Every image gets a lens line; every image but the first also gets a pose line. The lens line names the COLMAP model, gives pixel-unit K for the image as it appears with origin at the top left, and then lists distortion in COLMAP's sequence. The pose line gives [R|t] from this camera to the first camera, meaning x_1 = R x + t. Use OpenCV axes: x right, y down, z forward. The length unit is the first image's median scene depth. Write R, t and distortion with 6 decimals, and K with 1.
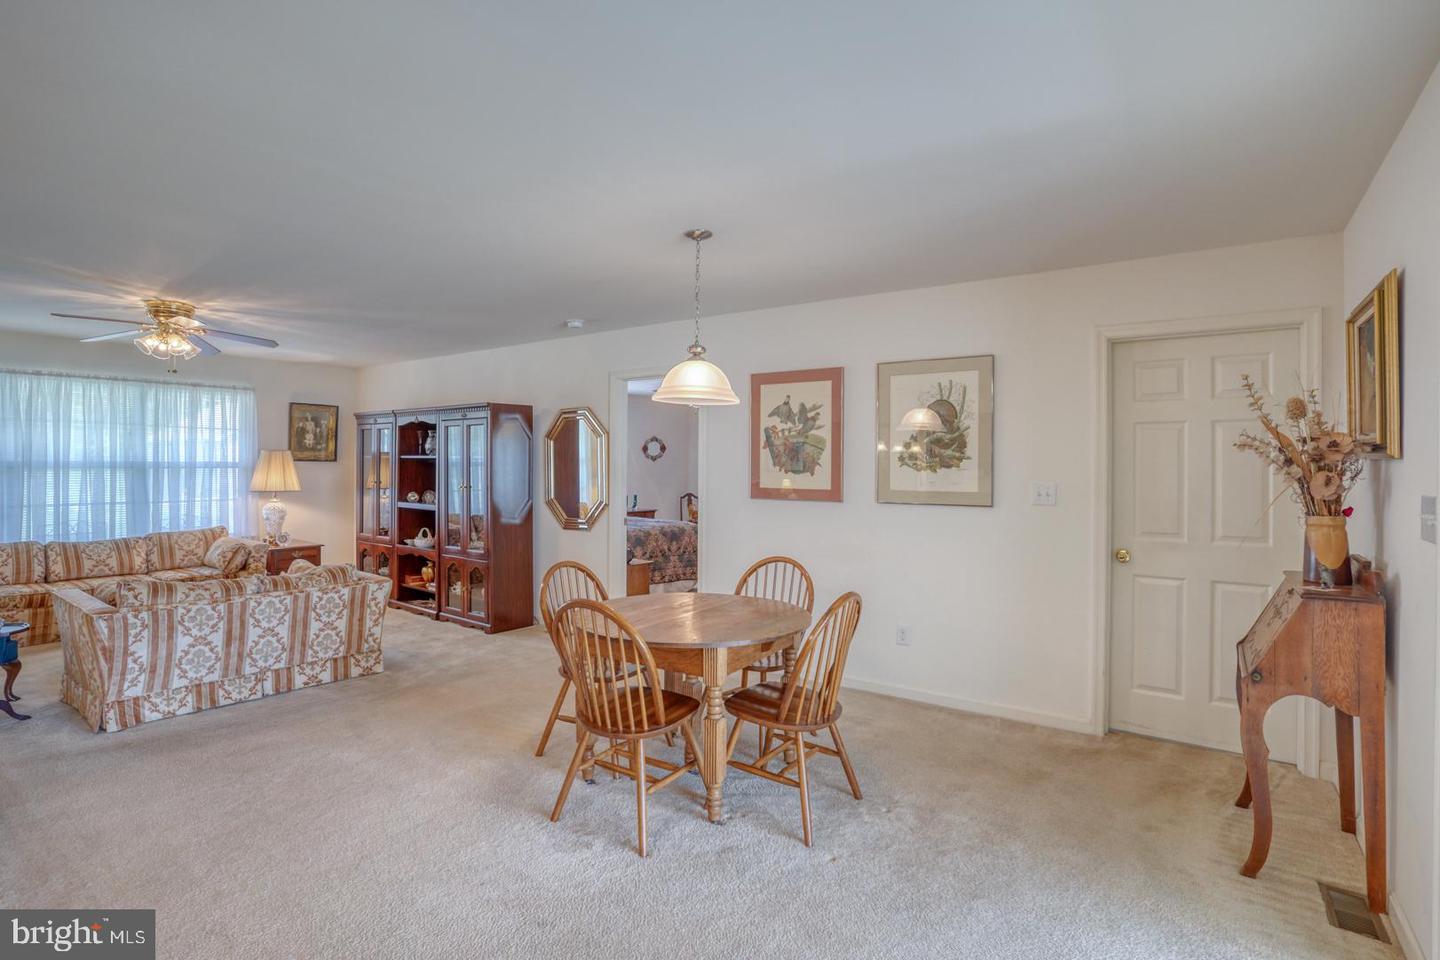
lens RADIAL K [[719.1, 0, 703.8], [0, 719.1, 466.7], [0, 0, 1]] dist [-0.064458, 0.023691]
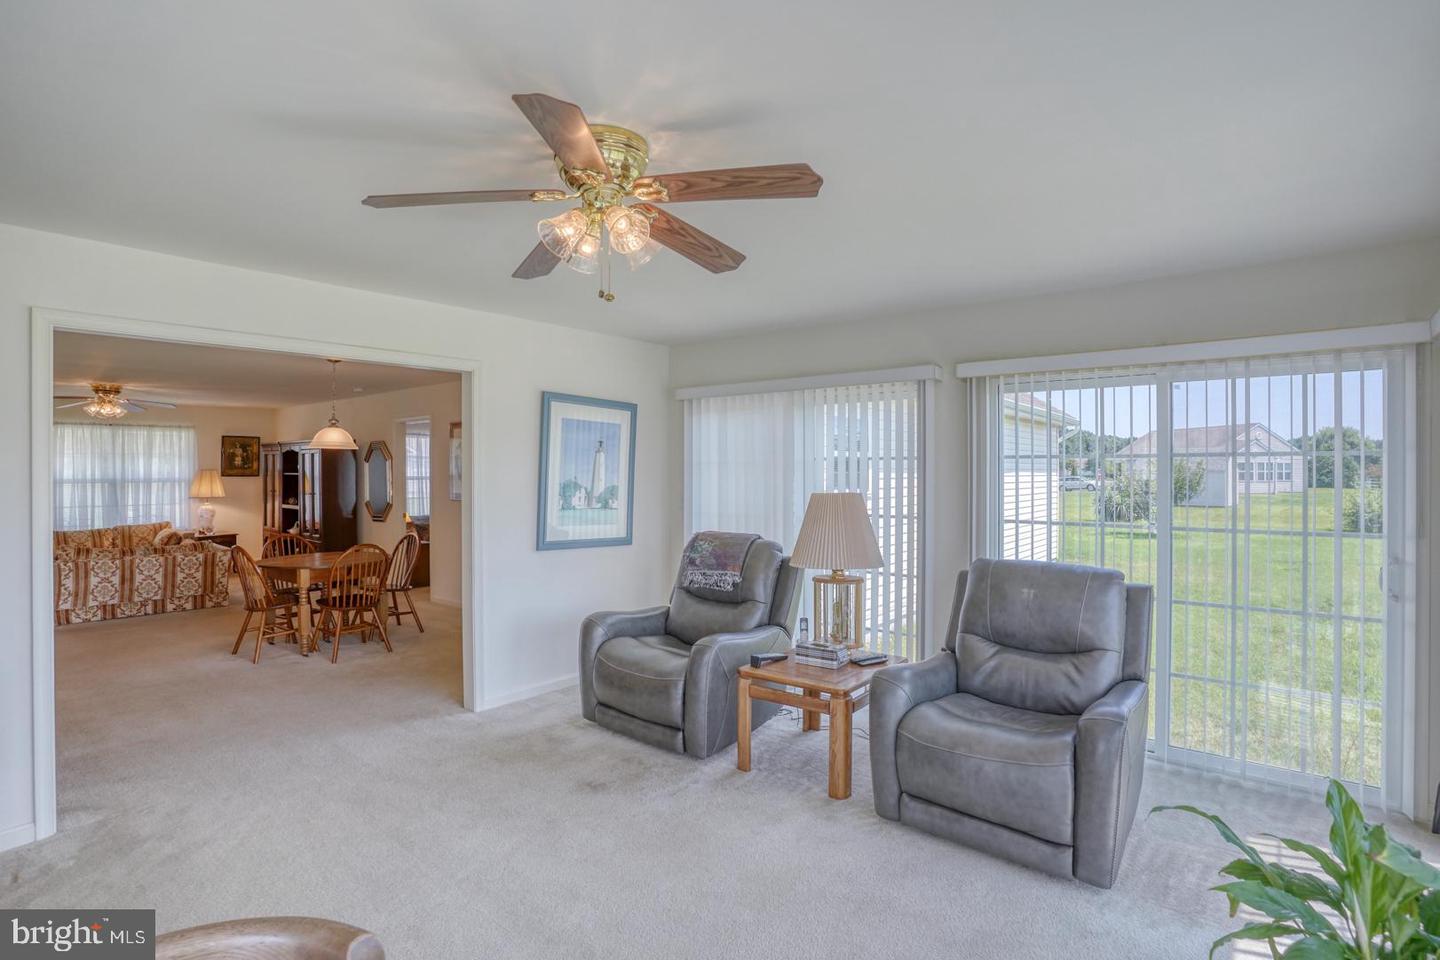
lens RADIAL K [[719.1, 0, 729.1], [0, 719.1, 470.3], [0, 0, 1]] dist [-0.064458, 0.023691]
pose [[0.998755, -0.008156, -0.049214, 0.822094], [0.008098, 0.999966, -0.001395, -0.016308], [0.049224, 0.000995, 0.998787, -0.594019]]
